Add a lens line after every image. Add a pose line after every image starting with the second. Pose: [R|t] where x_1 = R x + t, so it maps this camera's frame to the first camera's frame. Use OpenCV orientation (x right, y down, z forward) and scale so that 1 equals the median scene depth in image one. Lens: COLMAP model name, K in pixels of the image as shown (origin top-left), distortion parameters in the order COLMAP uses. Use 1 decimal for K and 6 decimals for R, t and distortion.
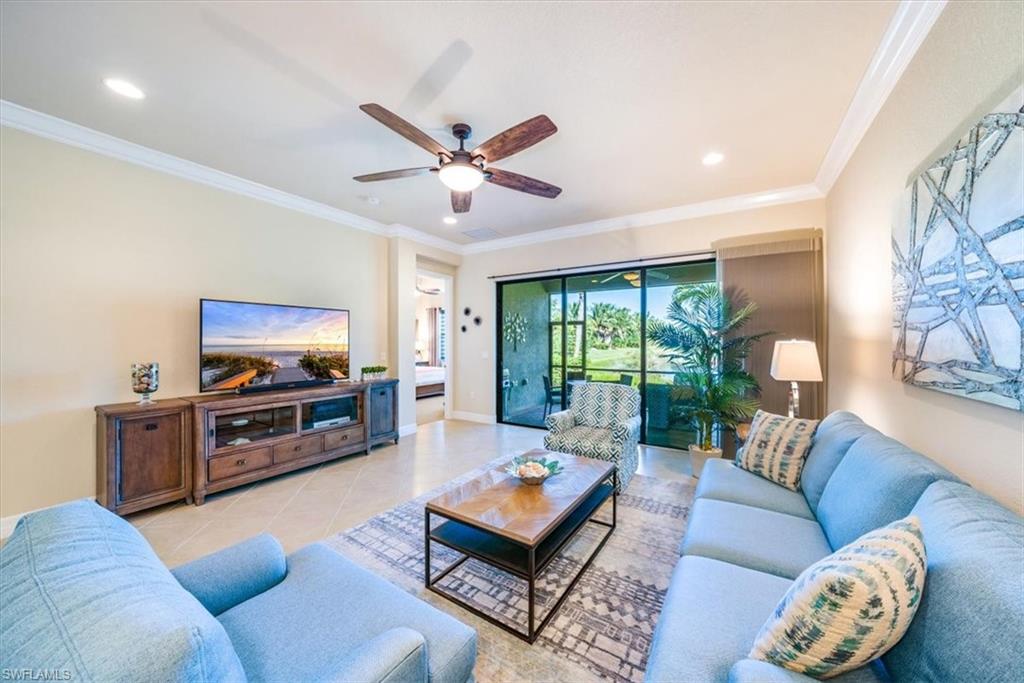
lens RADIAL K [[355.6, 0, 516.5], [0, 355.6, 338.8], [0, 0, 1]] dist [-0.025756, 0.002732]
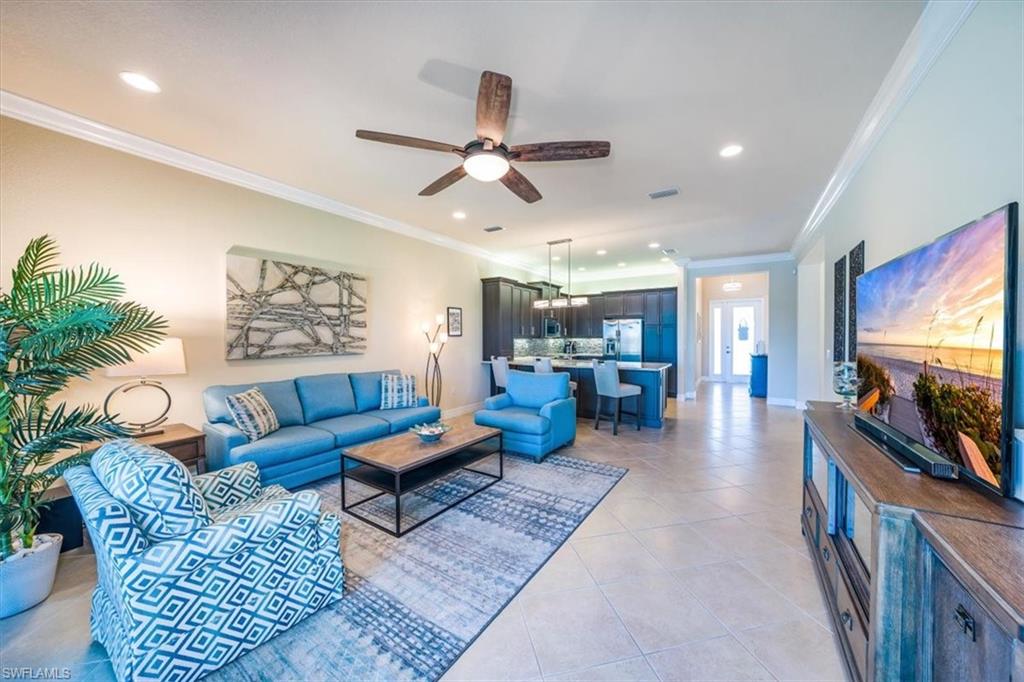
lens RADIAL K [[355.6, 0, 512.5], [0, 355.6, 341.9], [0, 0, 1]] dist [-0.025756, 0.002732]
pose [[-0.999843, -0.000477, 0.017728, -0.184972], [-0.000331, 0.999966, 0.008235, 0.009661], [-0.017731, 0.008228, -0.999809, 1.496475]]
